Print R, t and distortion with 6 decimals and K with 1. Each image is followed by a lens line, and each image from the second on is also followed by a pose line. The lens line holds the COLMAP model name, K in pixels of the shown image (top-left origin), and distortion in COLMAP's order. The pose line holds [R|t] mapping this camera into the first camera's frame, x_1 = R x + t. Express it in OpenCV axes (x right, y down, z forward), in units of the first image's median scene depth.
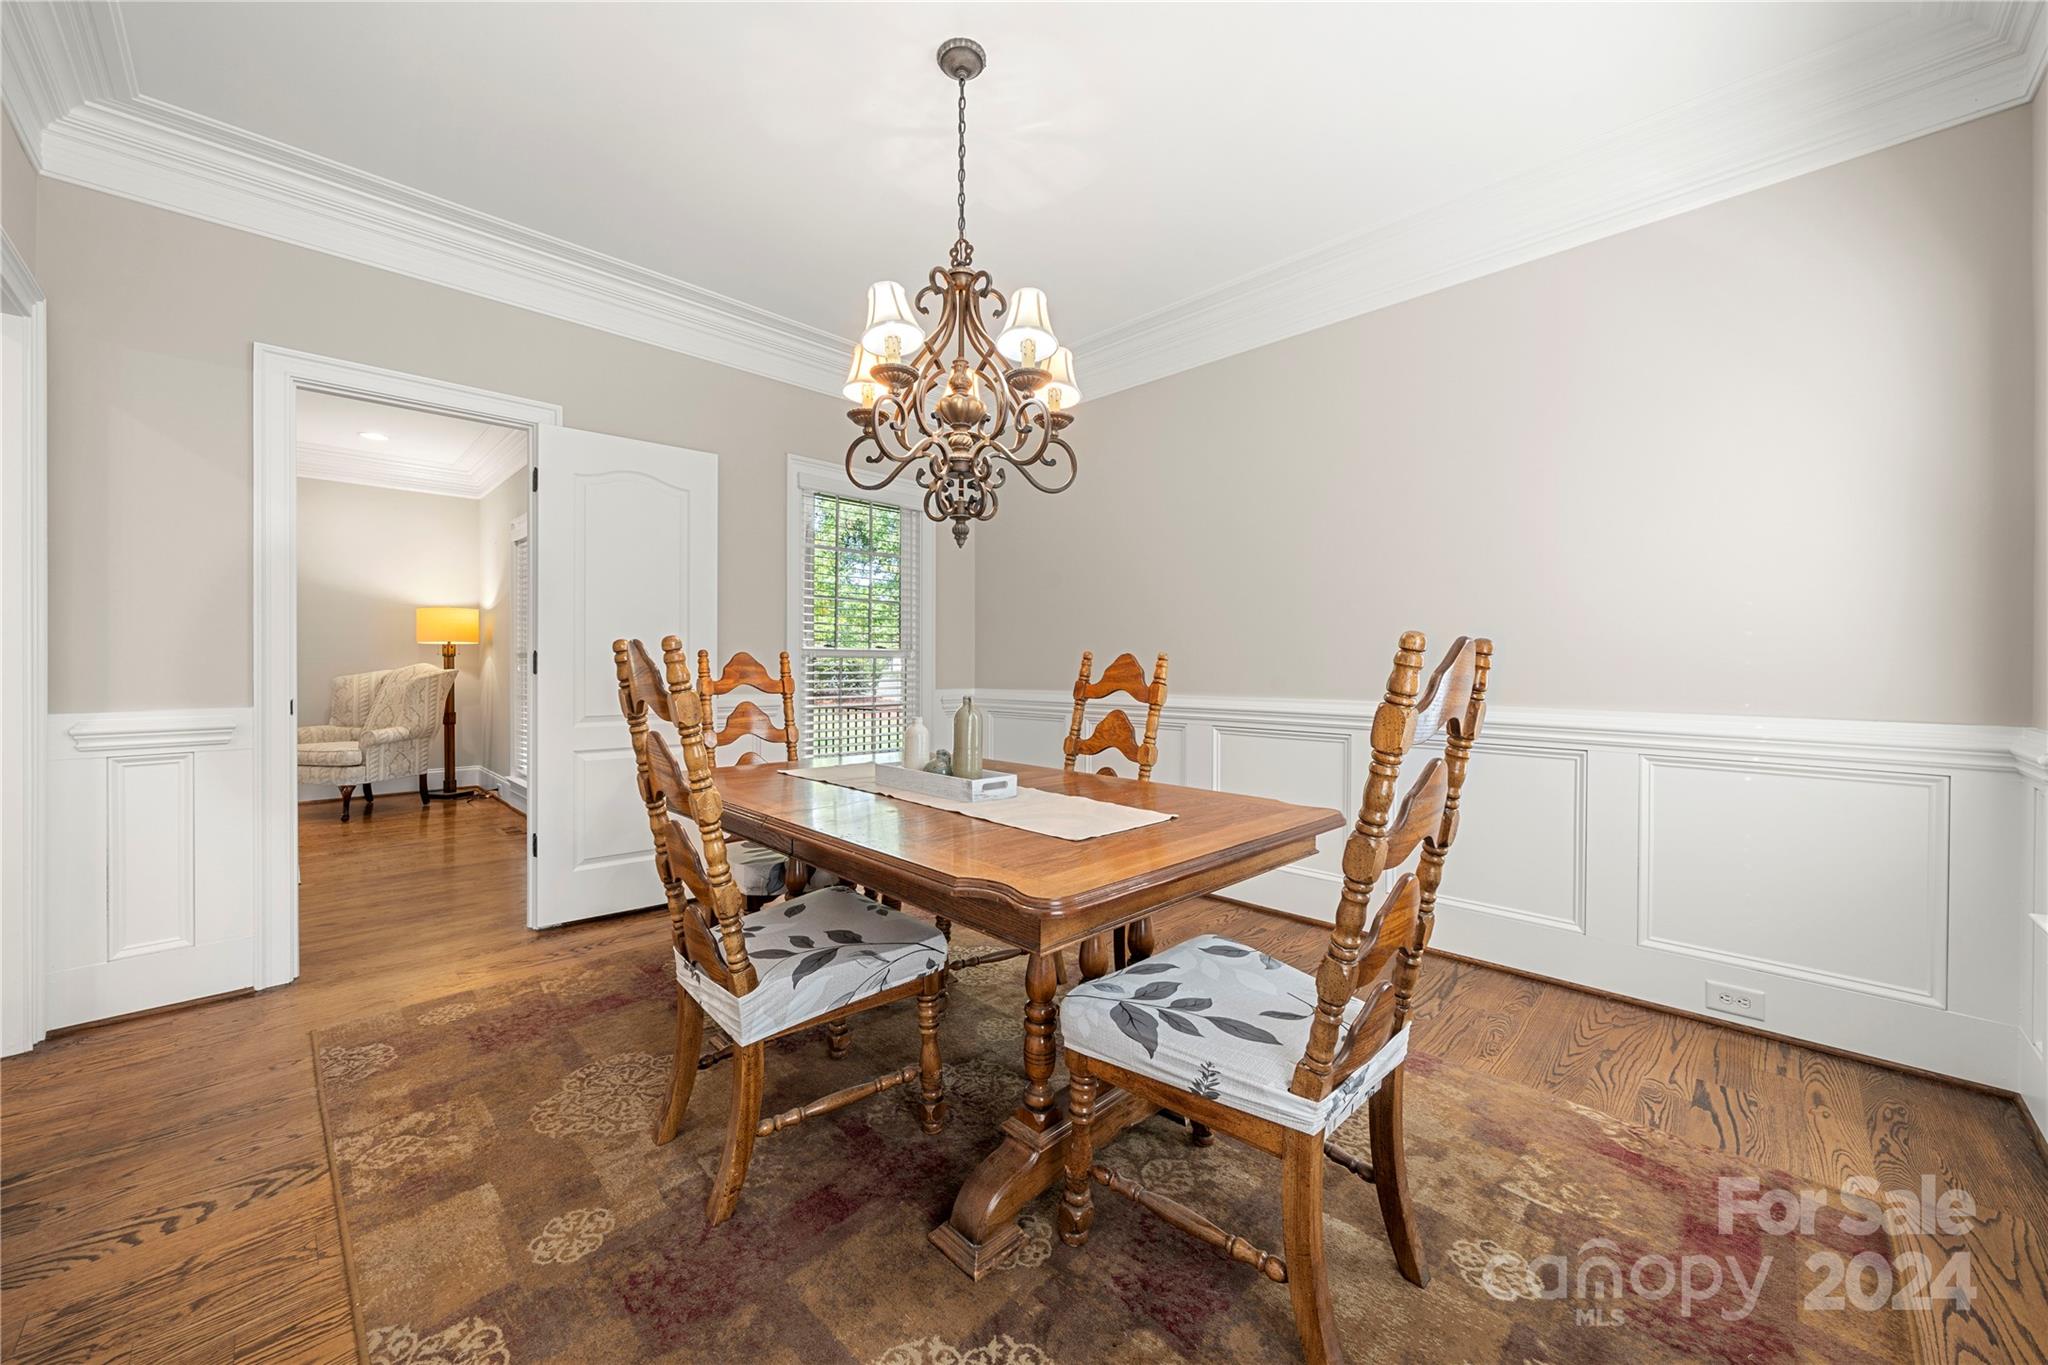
lens RADIAL K [[778.8, 0, 1023.4], [0, 778.8, 671.8], [0, 0, 1]] dist [0.001864, 0.000366]
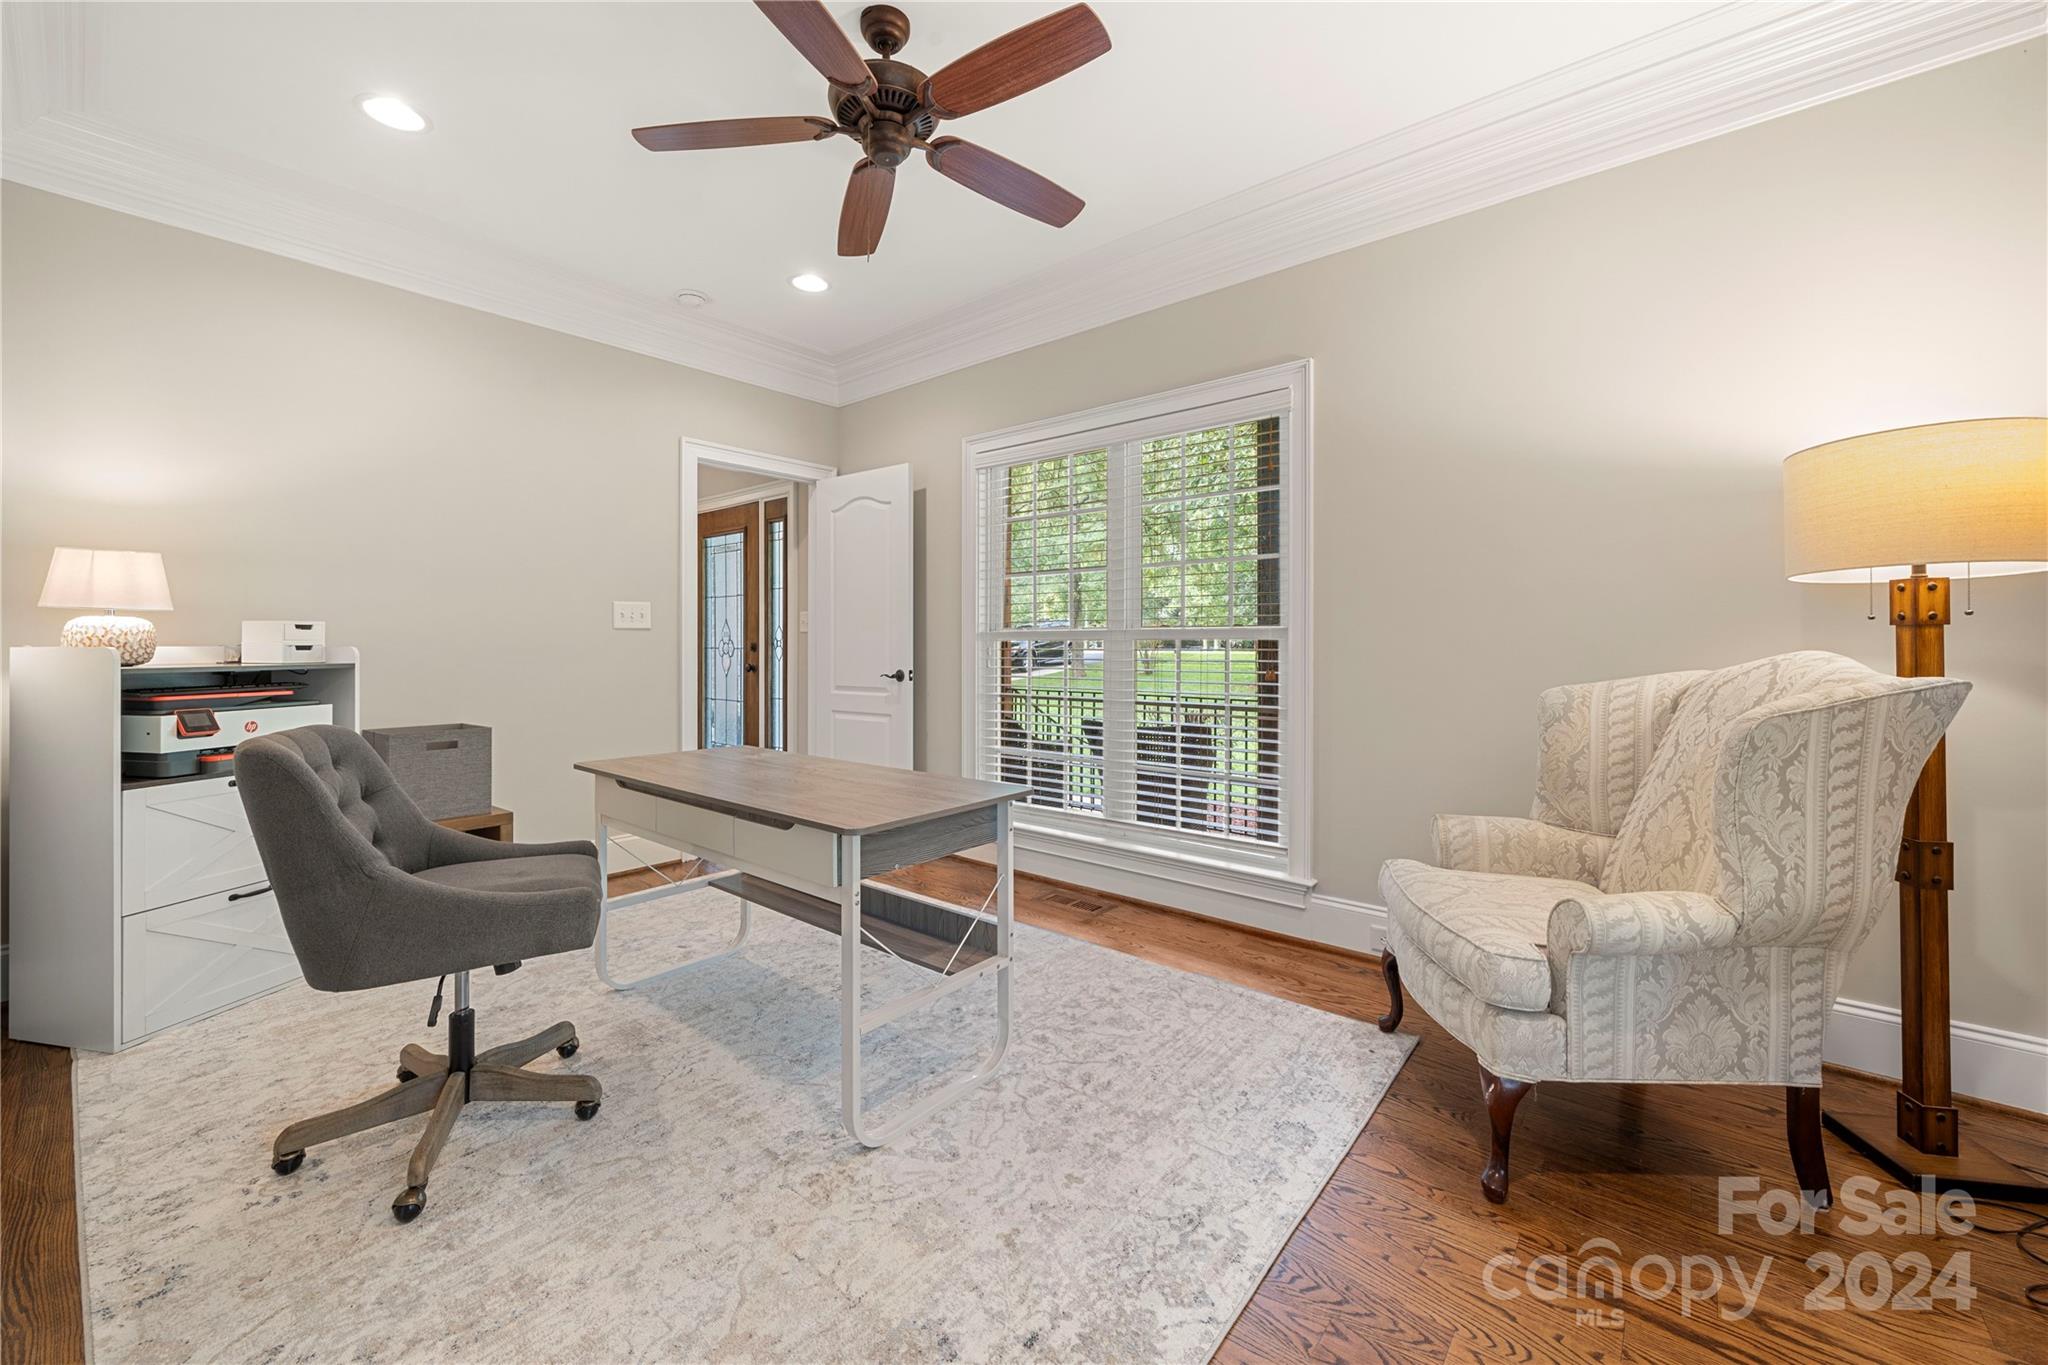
lens RADIAL K [[778.8, 0, 1052.0], [0, 778.8, 636.2], [0, 0, 1]] dist [0.001864, 0.000366]
pose [[0.100379, -0.003253, -0.994944, -0.529378], [-0.006366, 0.999972, -0.003912, -0.014086], [0.994929, 0.006727, 0.100356, 0.715797]]
